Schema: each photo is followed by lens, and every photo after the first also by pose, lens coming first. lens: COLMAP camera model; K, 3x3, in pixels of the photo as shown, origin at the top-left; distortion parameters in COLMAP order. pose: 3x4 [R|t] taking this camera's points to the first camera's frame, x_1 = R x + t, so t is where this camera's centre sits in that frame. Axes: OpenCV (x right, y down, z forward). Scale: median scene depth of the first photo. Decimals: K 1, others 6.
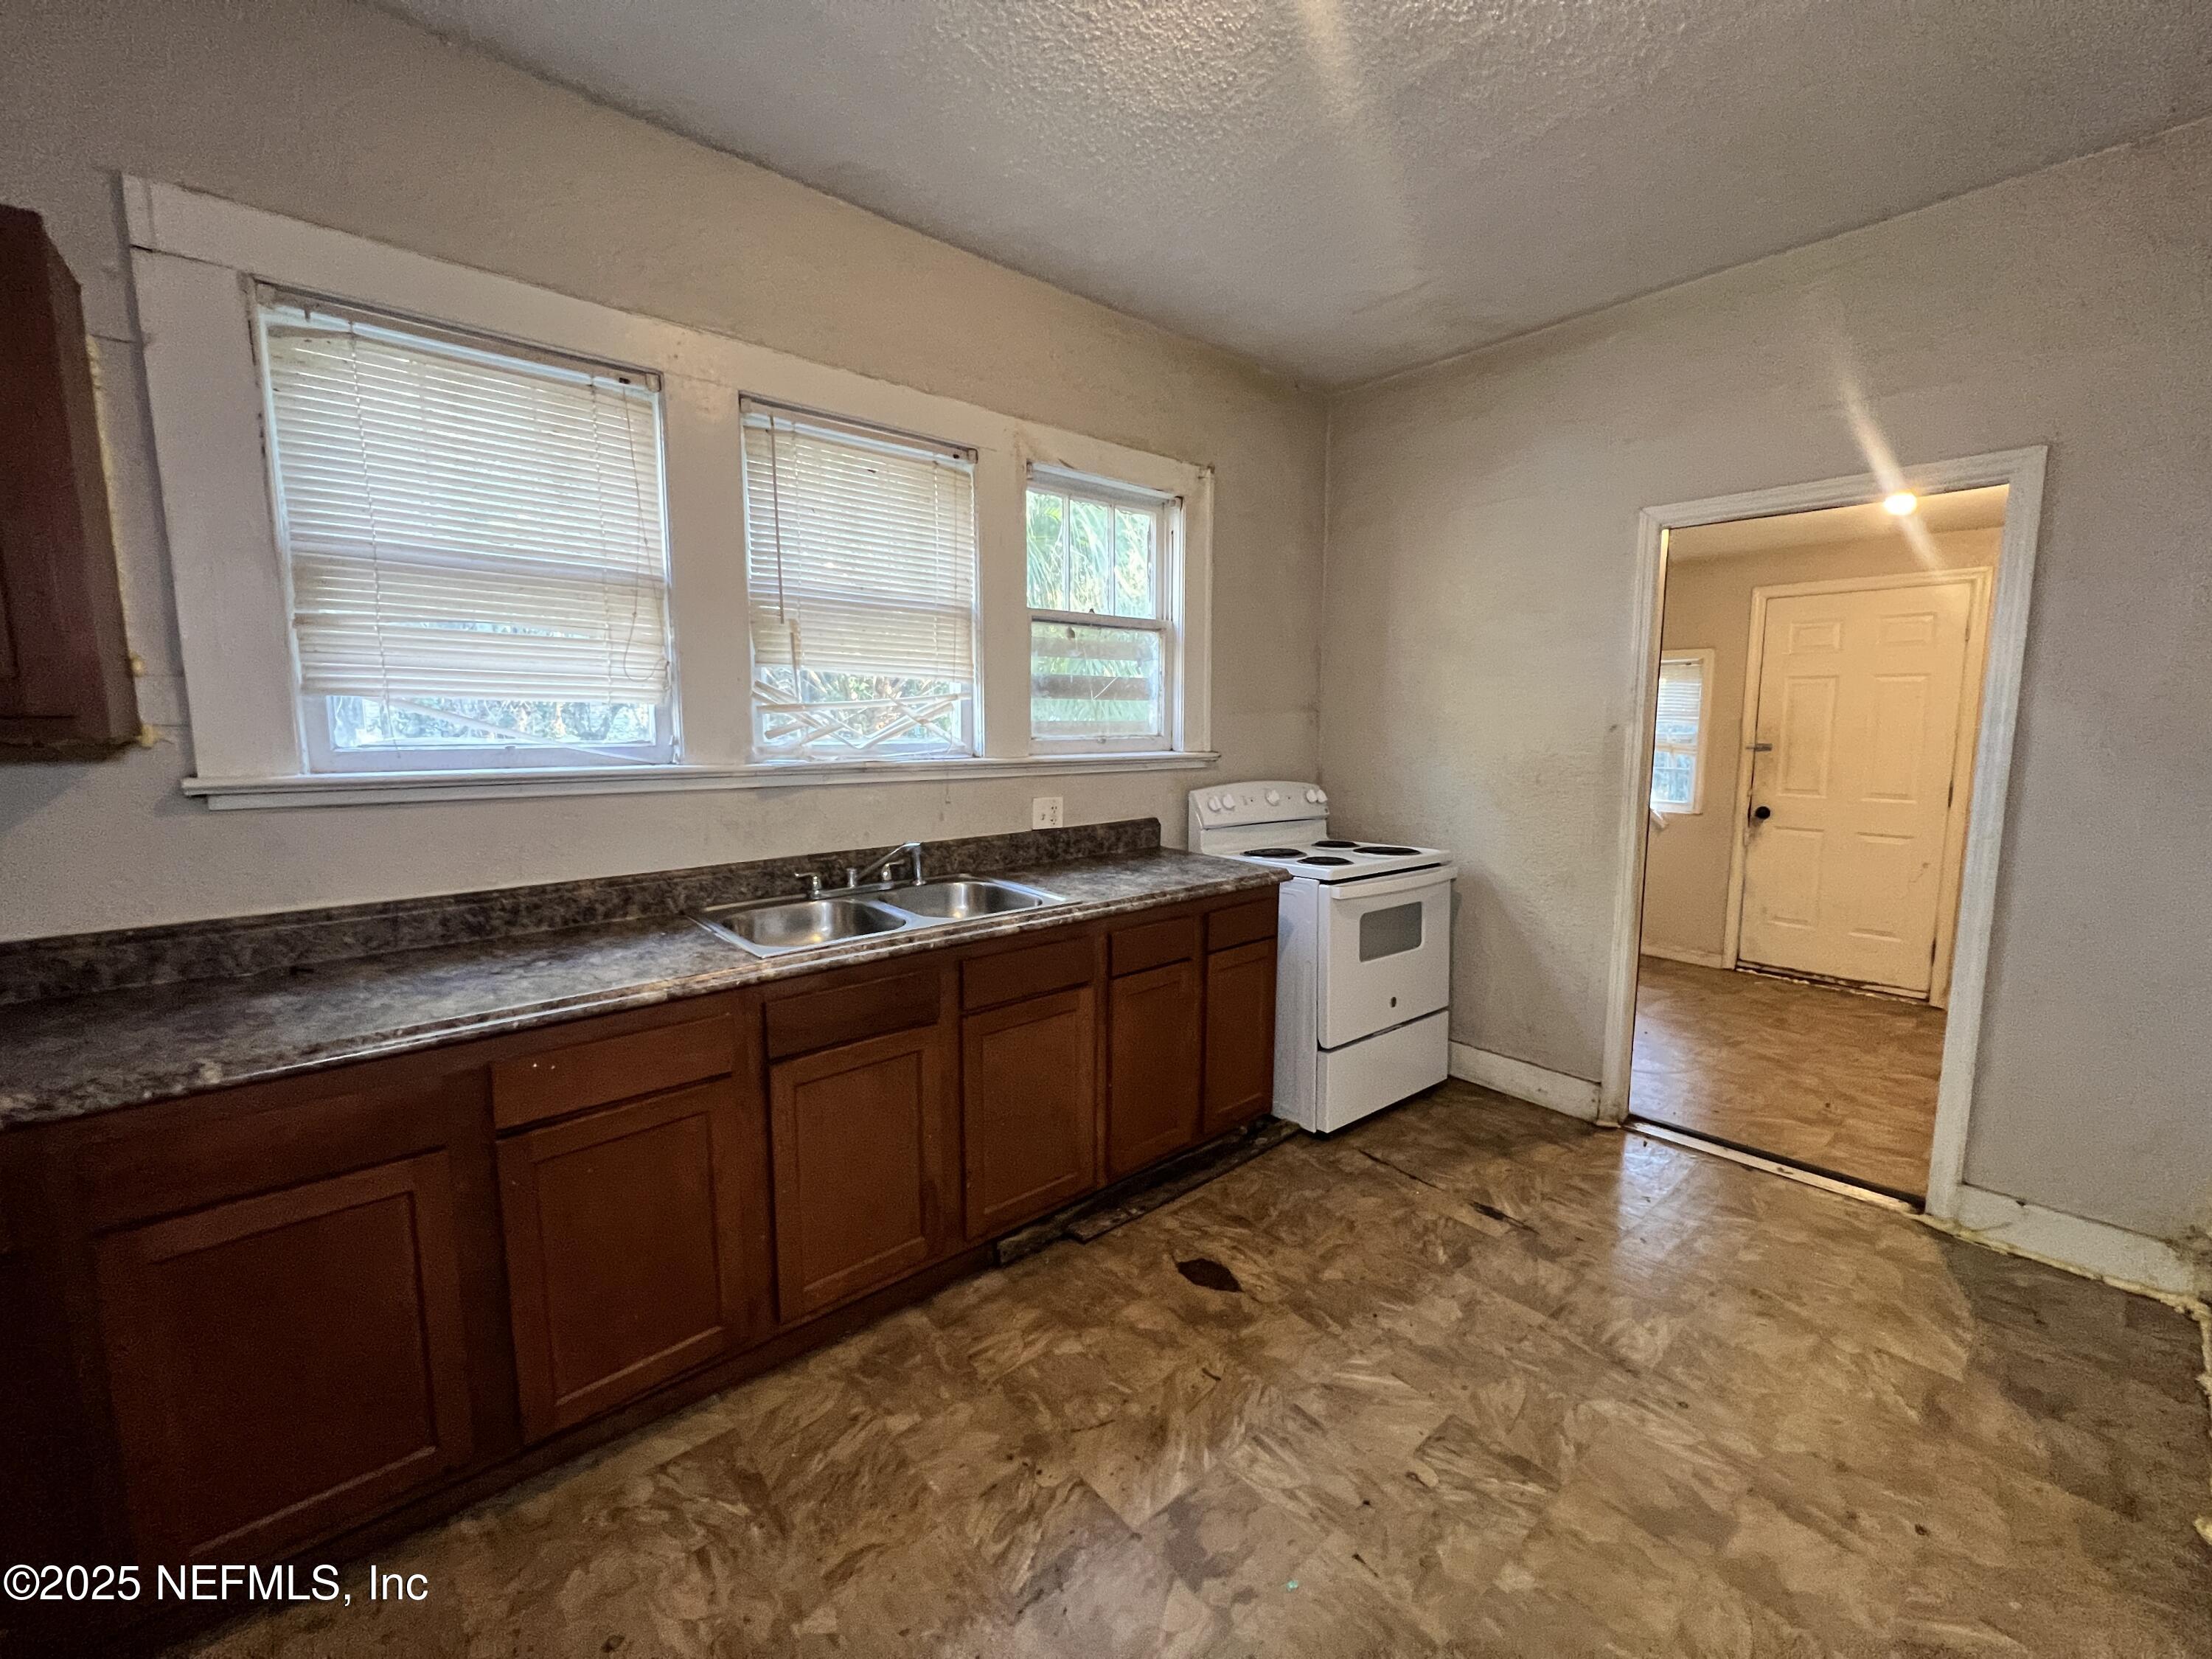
lens RADIAL K [[886.1, 0, 1105.5], [0, 886.1, 818.0], [0, 0, 1]] dist [-0.001198, -0.000247]
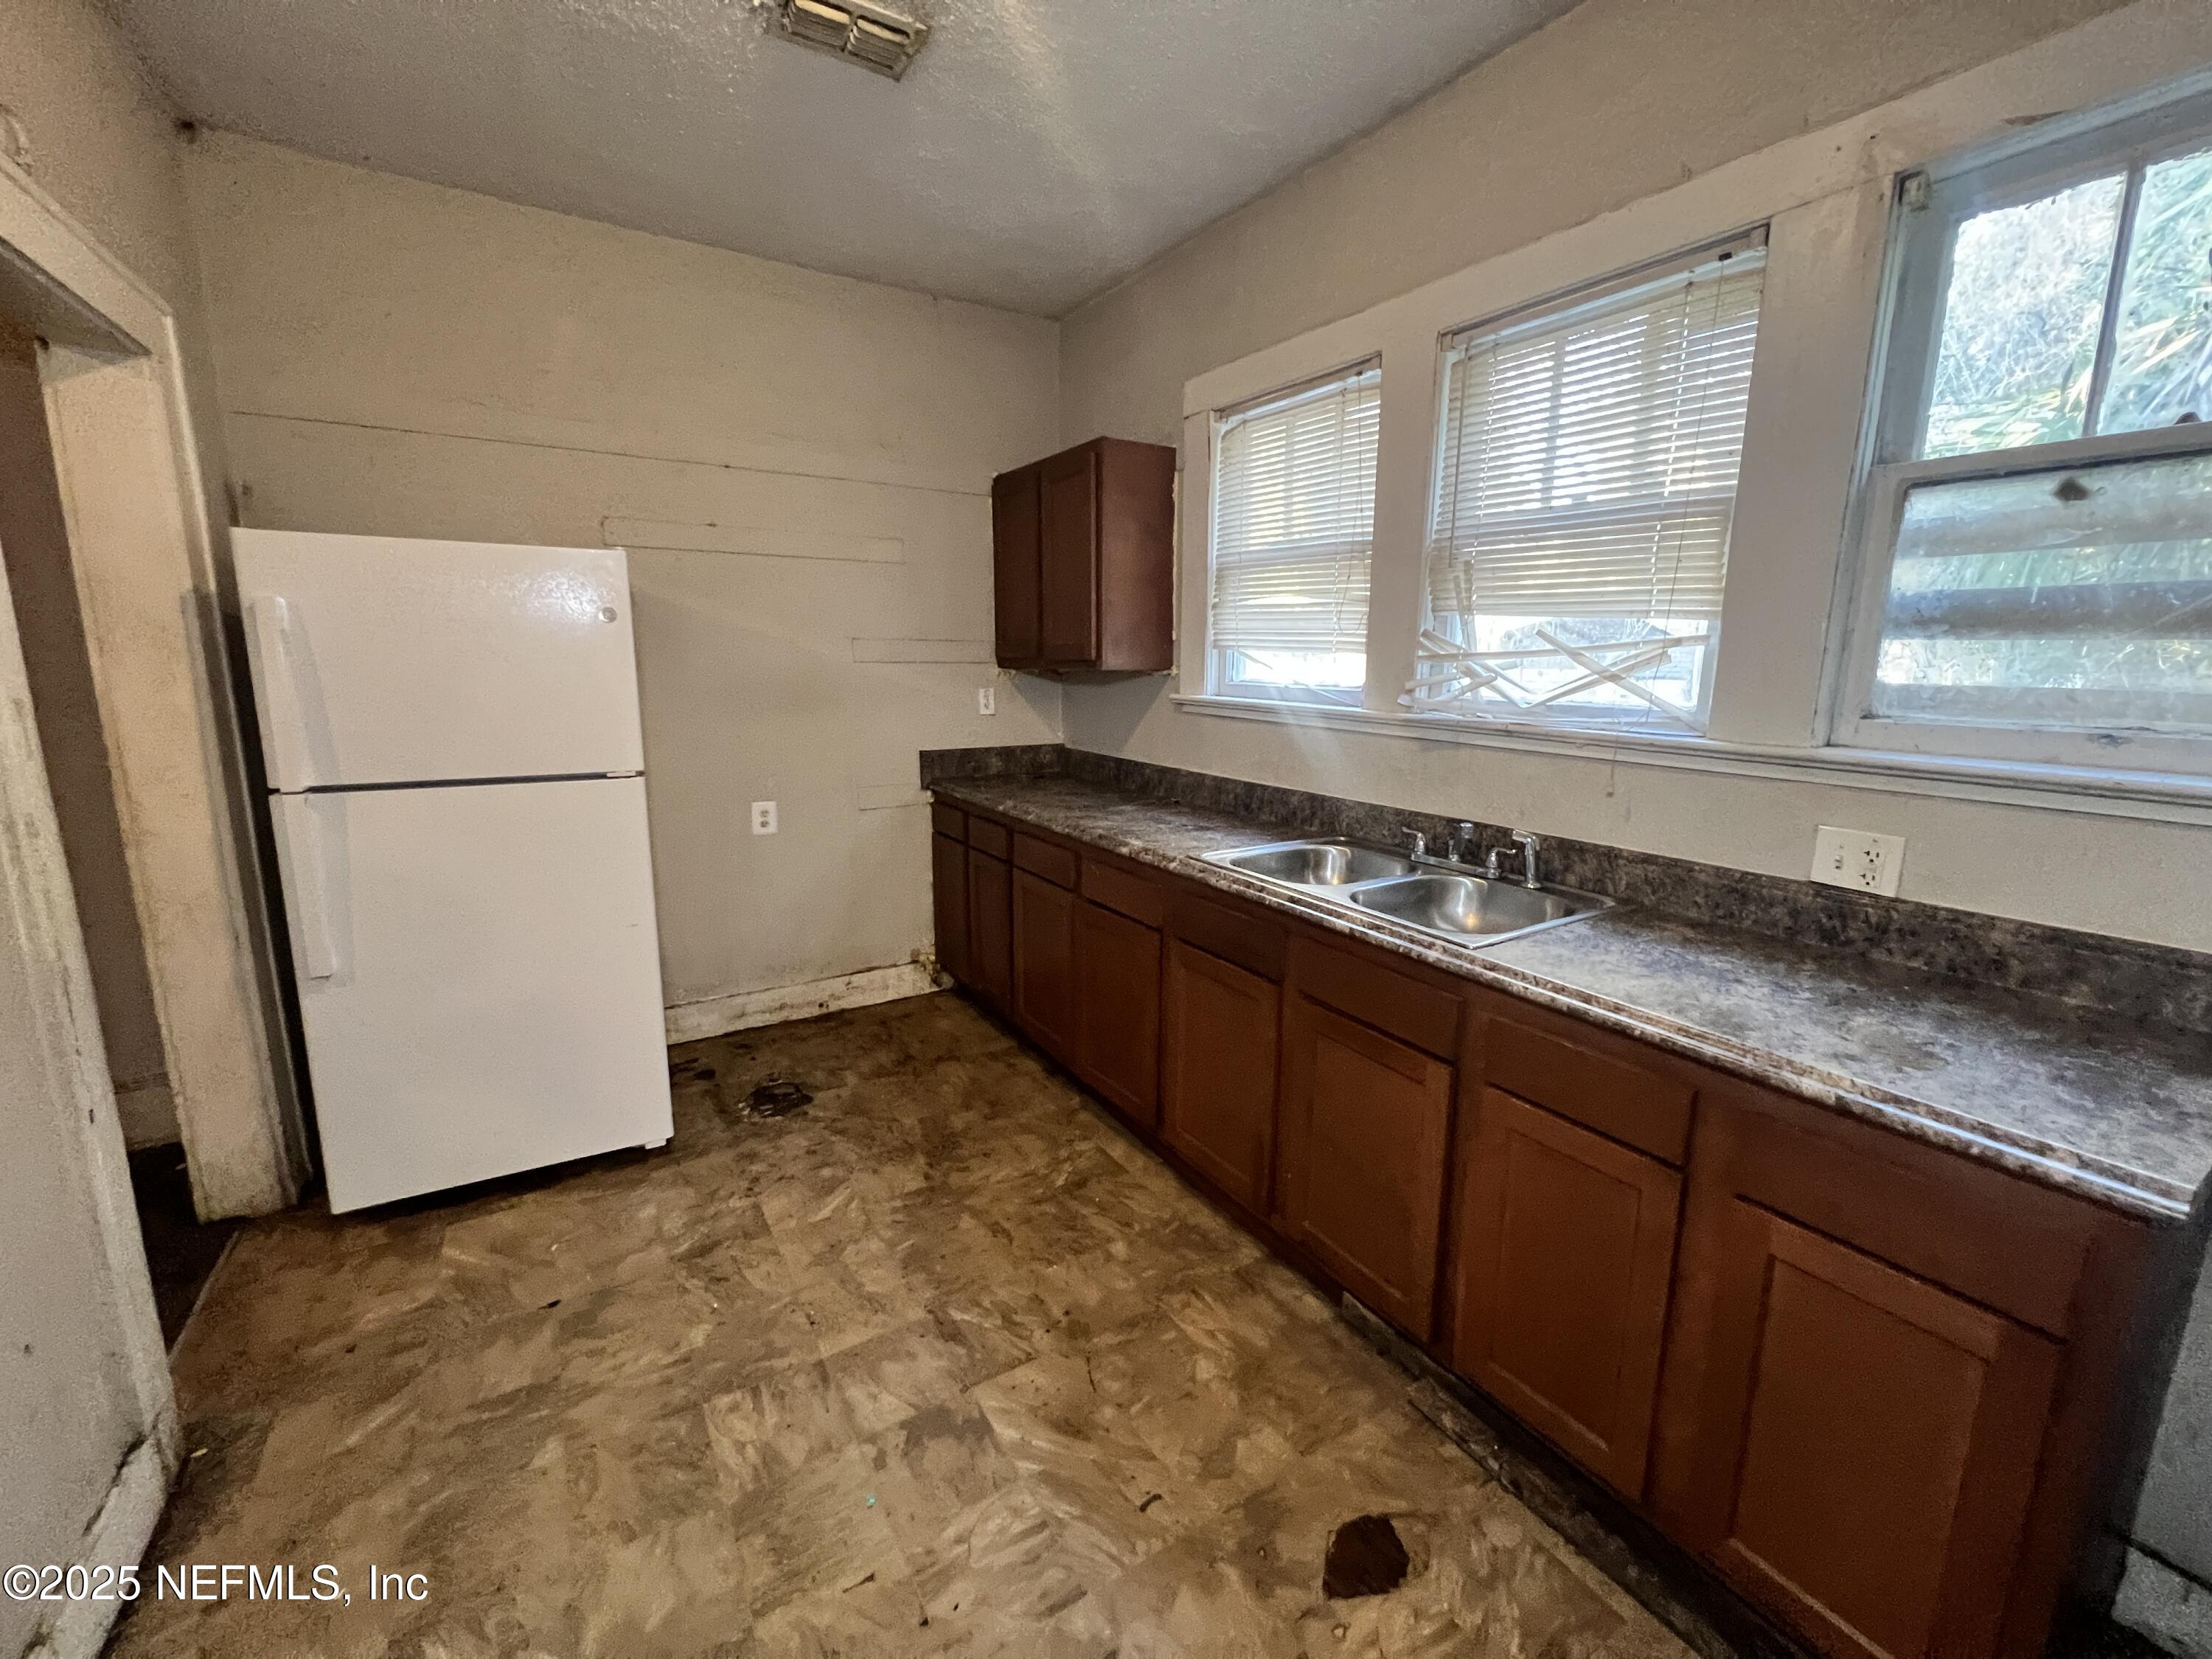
lens RADIAL K [[886.1, 0, 1105.5], [0, 886.1, 818.0], [0, 0, 1]] dist [-0.001198, -0.000247]
pose [[-0.145076, 0.174060, -0.973990, 0.815025], [-0.129033, 0.972669, 0.193043, -0.118492], [0.980971, 0.153683, -0.118651, 0.990955]]
